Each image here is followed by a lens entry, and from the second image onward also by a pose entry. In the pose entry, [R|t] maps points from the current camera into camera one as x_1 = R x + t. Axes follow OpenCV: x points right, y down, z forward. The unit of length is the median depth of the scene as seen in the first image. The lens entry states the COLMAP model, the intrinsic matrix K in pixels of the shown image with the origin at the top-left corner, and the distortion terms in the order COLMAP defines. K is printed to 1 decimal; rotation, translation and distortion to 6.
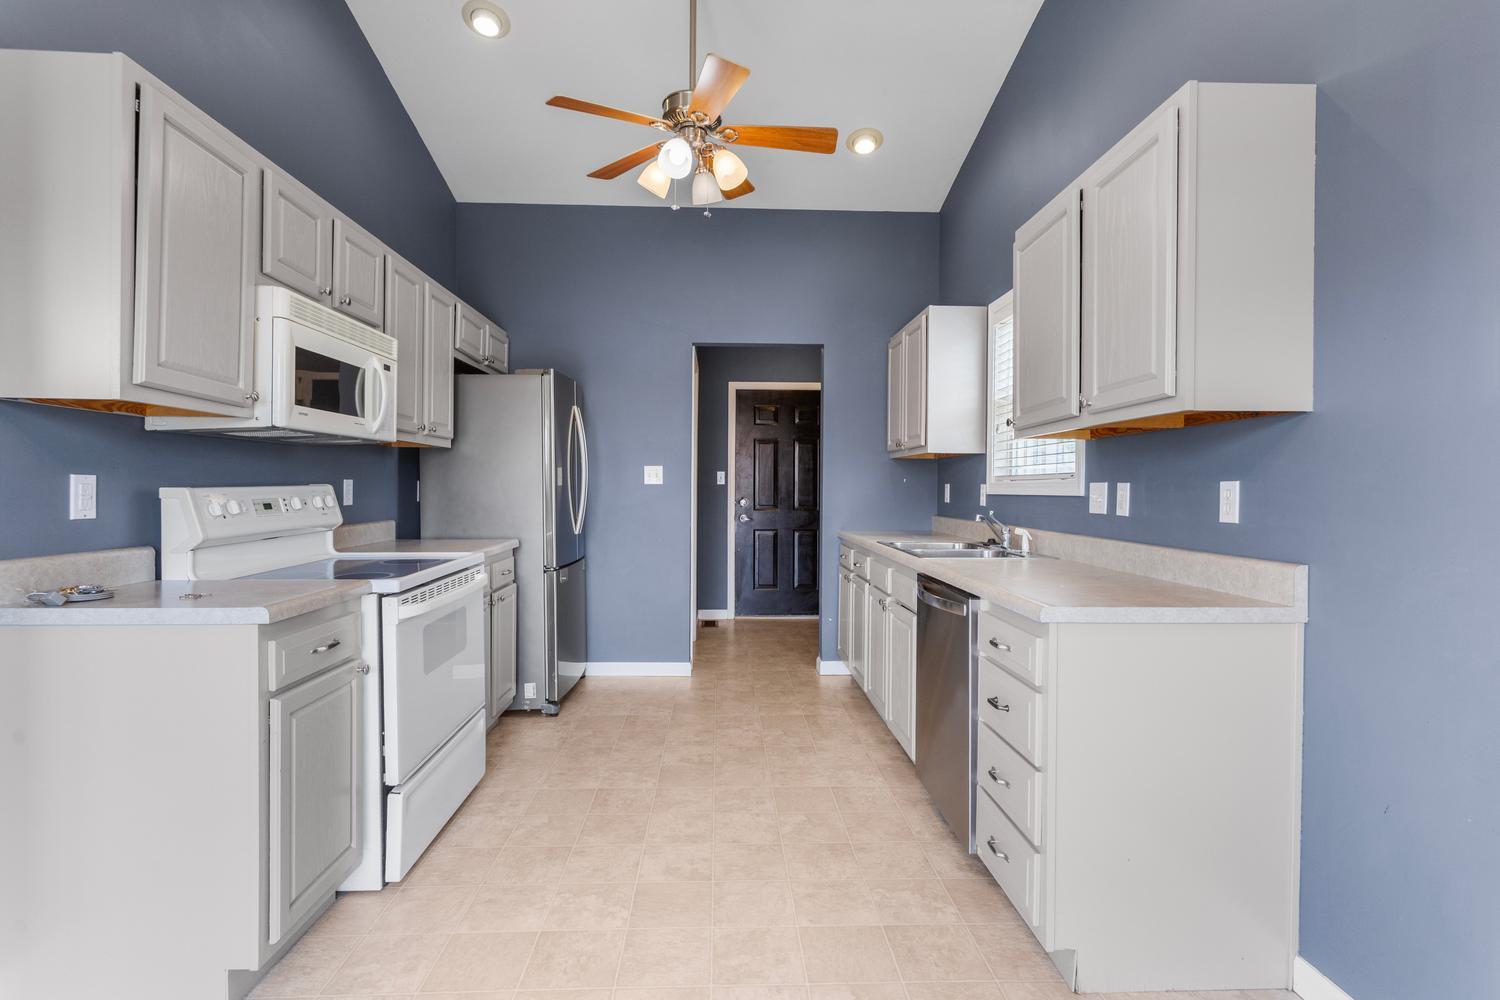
lens RADIAL K [[715.8, 0, 745.9], [0, 715.8, 493.2], [0, 0, 1]] dist [-0.000960, 0.000109]
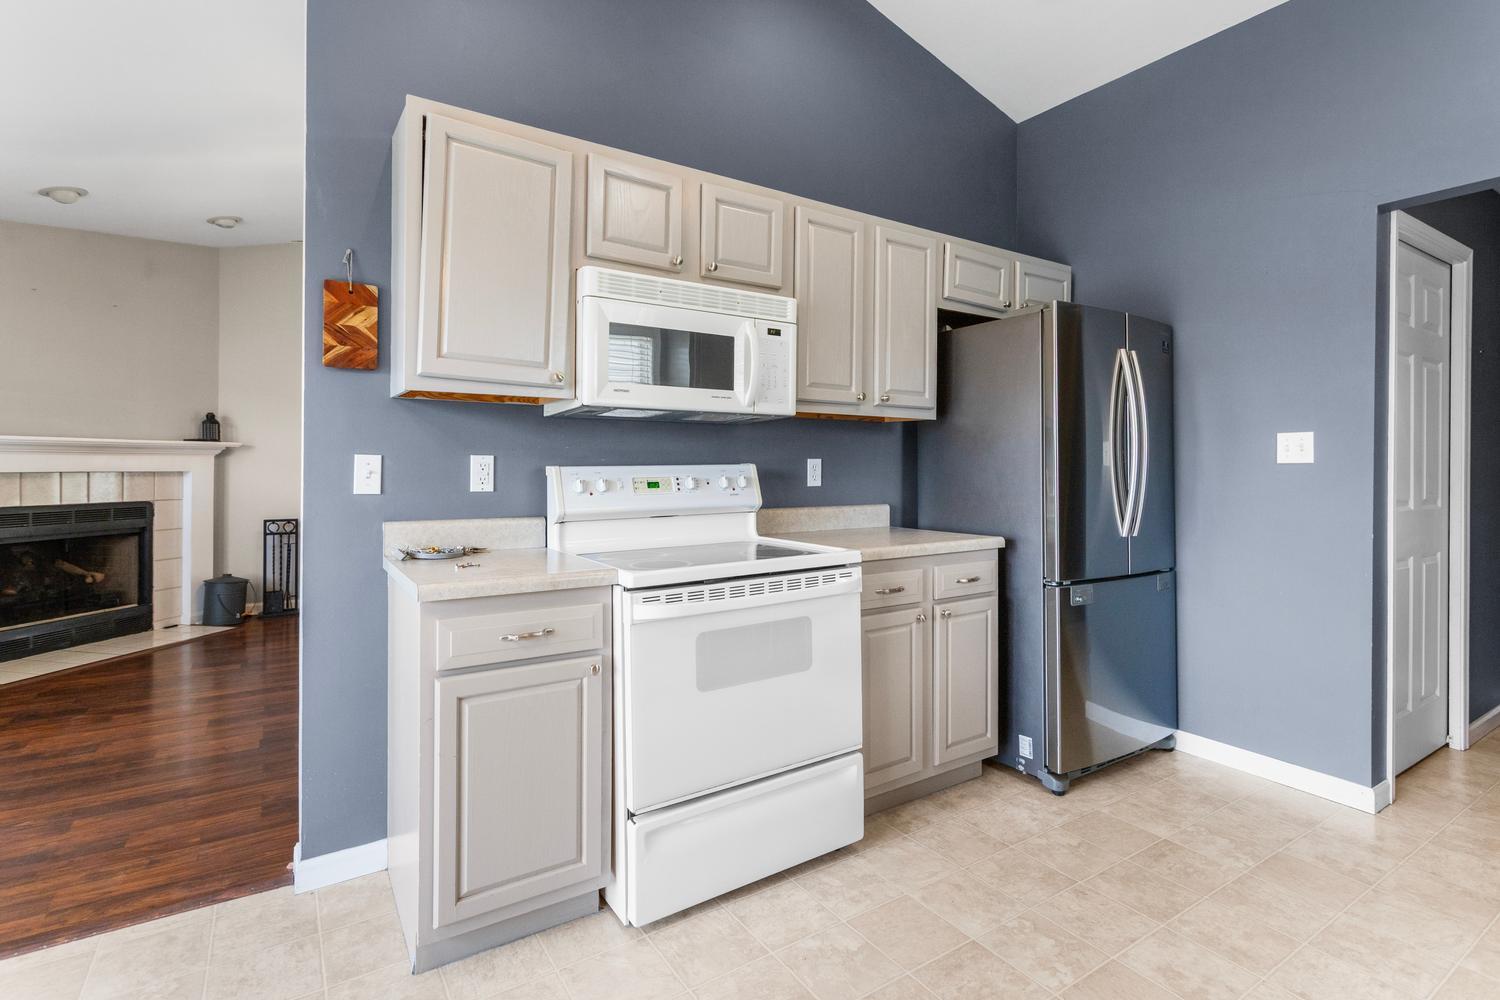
lens RADIAL K [[725.1, 0, 753.1], [0, 725.1, 464.0], [0, 0, 1]] dist [-0.000101, 0.000021]
pose [[0.519136, -0.003488, -0.854684, 0.247875], [-0.010035, 0.999898, -0.010176, -0.002044], [0.854633, 0.013859, 0.519048, 0.499326]]
